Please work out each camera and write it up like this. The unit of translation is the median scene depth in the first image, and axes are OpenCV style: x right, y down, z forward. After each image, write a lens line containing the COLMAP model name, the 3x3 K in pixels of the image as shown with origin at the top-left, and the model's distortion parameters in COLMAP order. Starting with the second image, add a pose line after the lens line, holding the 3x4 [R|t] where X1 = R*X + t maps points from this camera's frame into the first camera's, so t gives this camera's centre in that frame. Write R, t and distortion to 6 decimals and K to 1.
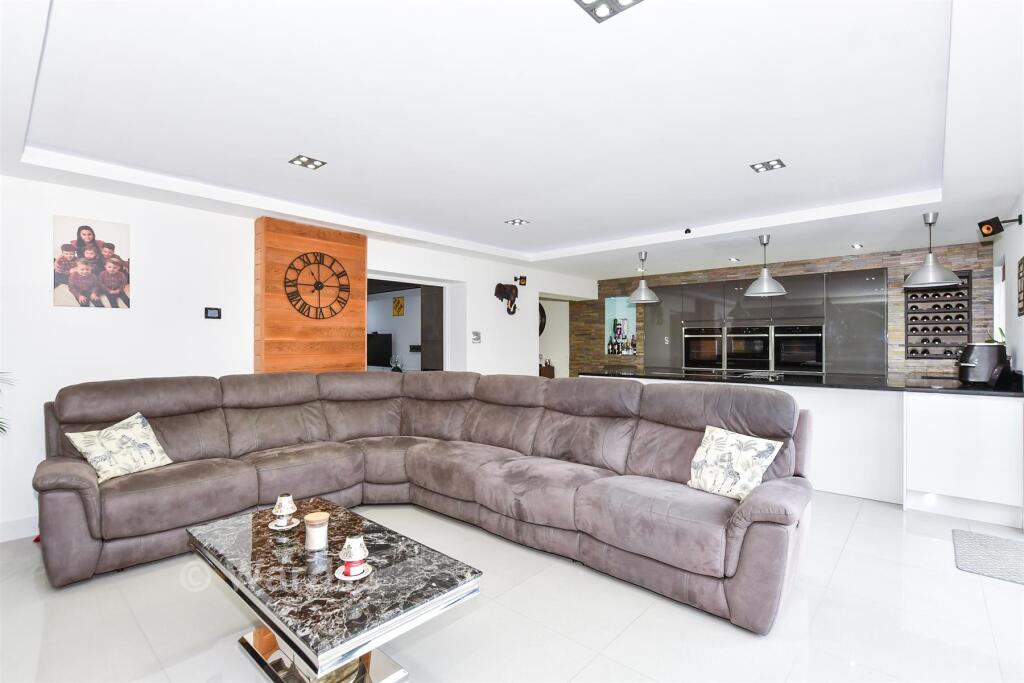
lens RADIAL K [[472.0, 0, 506.8], [0, 472.0, 345.2], [0, 0, 1]] dist [-0.016609, -0.000800]
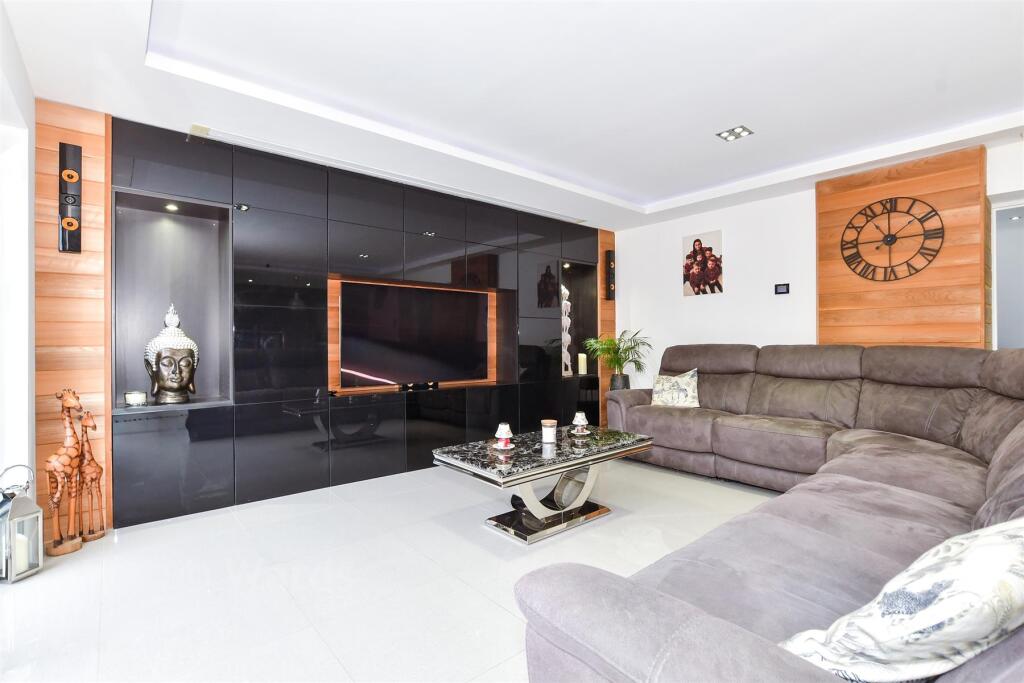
lens RADIAL K [[472.0, 0, 507.2], [0, 472.0, 339.1], [0, 0, 1]] dist [-0.016609, -0.000800]
pose [[-0.134011, -0.001458, -0.990979, 0.531329], [0.003582, 0.999992, -0.001956, 0.047713], [0.990973, -0.003812, -0.134005, 0.510934]]
